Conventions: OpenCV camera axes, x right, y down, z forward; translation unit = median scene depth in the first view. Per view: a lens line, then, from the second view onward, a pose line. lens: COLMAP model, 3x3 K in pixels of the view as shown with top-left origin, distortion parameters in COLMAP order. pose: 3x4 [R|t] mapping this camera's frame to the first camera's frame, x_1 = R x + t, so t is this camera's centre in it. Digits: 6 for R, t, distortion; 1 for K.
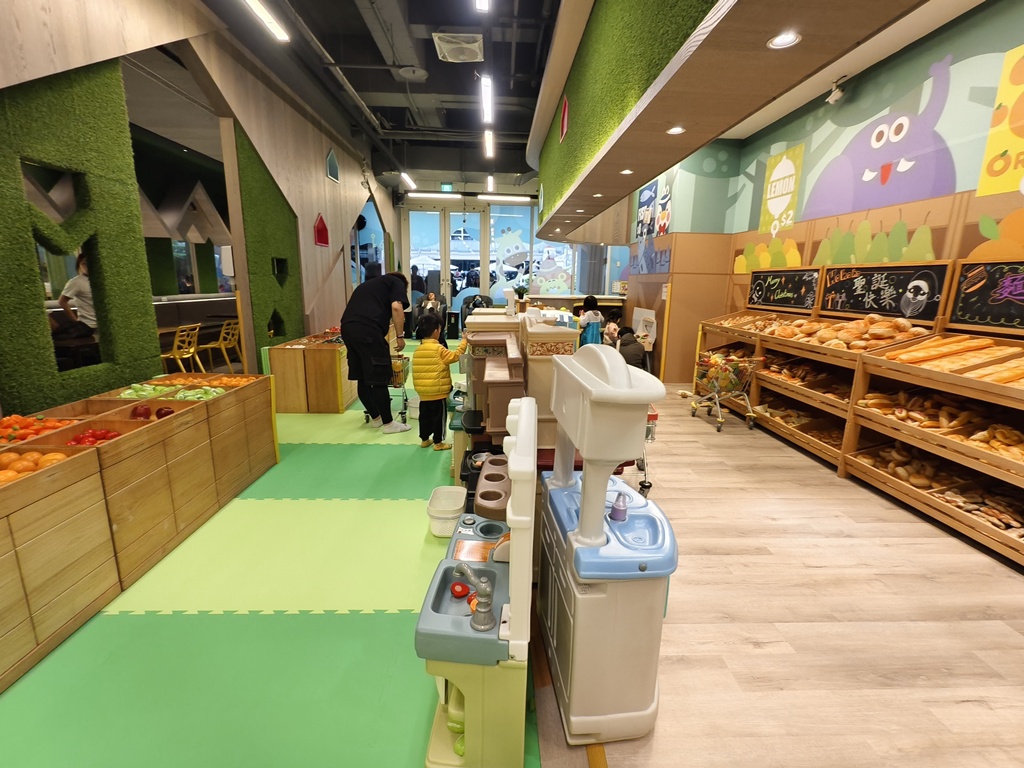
lens RADIAL K [[468.9, 0, 512.9], [0, 468.9, 382.3], [0, 0, 1]] dist [-0.003515, 0.001266]
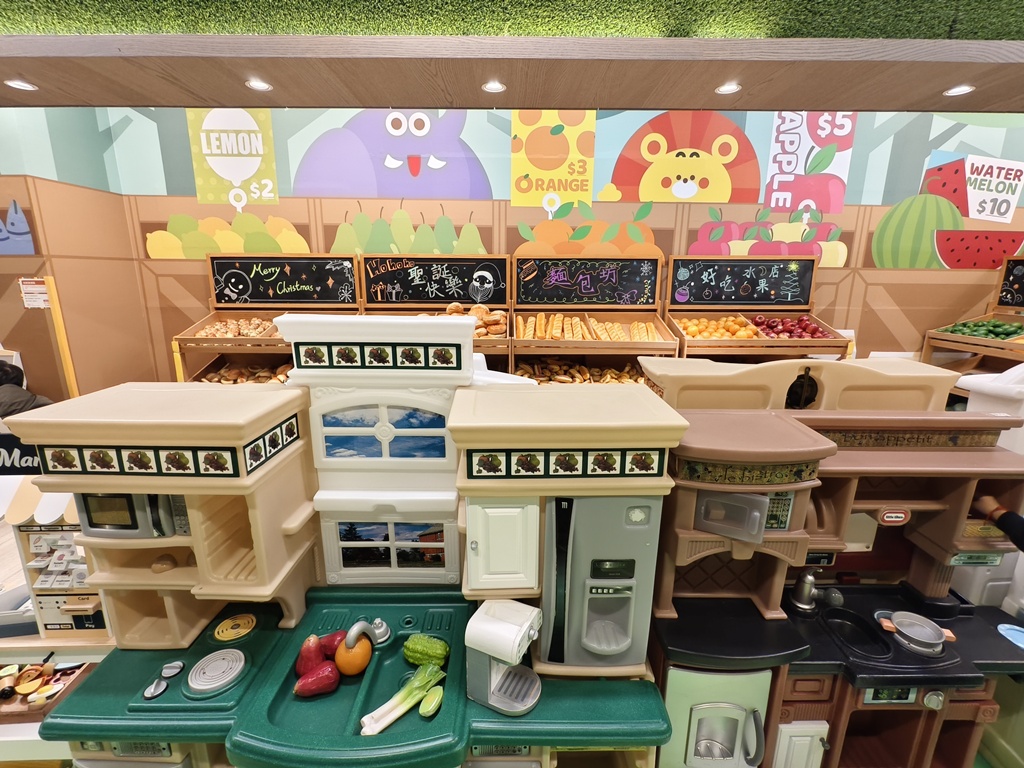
lens RADIAL K [[468.9, 0, 513.9], [0, 468.9, 386.6], [0, 0, 1]] dist [-0.003515, 0.001266]
pose [[0.034413, -0.255680, 0.966149, -0.295412], [0.206435, 0.947692, 0.243443, -0.182274], [-0.977855, 0.191069, 0.085394, 0.750369]]
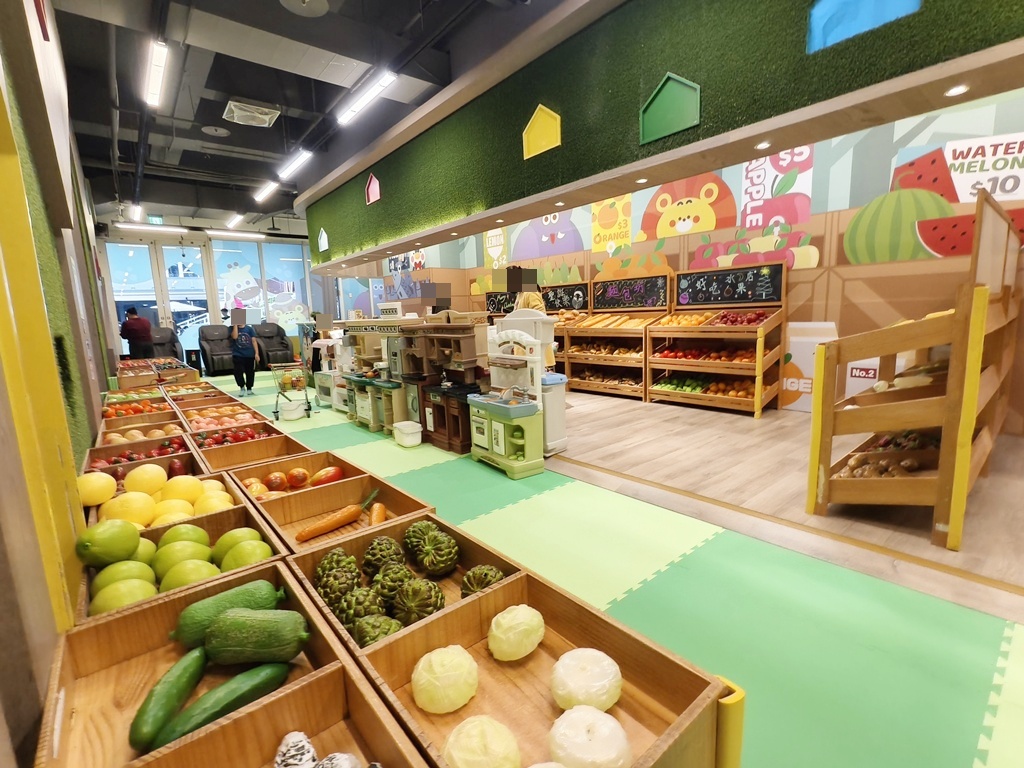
lens RADIAL K [[468.9, 0, 512.6], [0, 468.9, 384.9], [0, 0, 1]] dist [-0.003515, 0.001266]
pose [[0.790036, -0.144482, 0.595792, -0.551331], [0.183195, 0.983066, -0.004524, 0.123176], [-0.585050, 0.112720, 0.803126, -0.375725]]
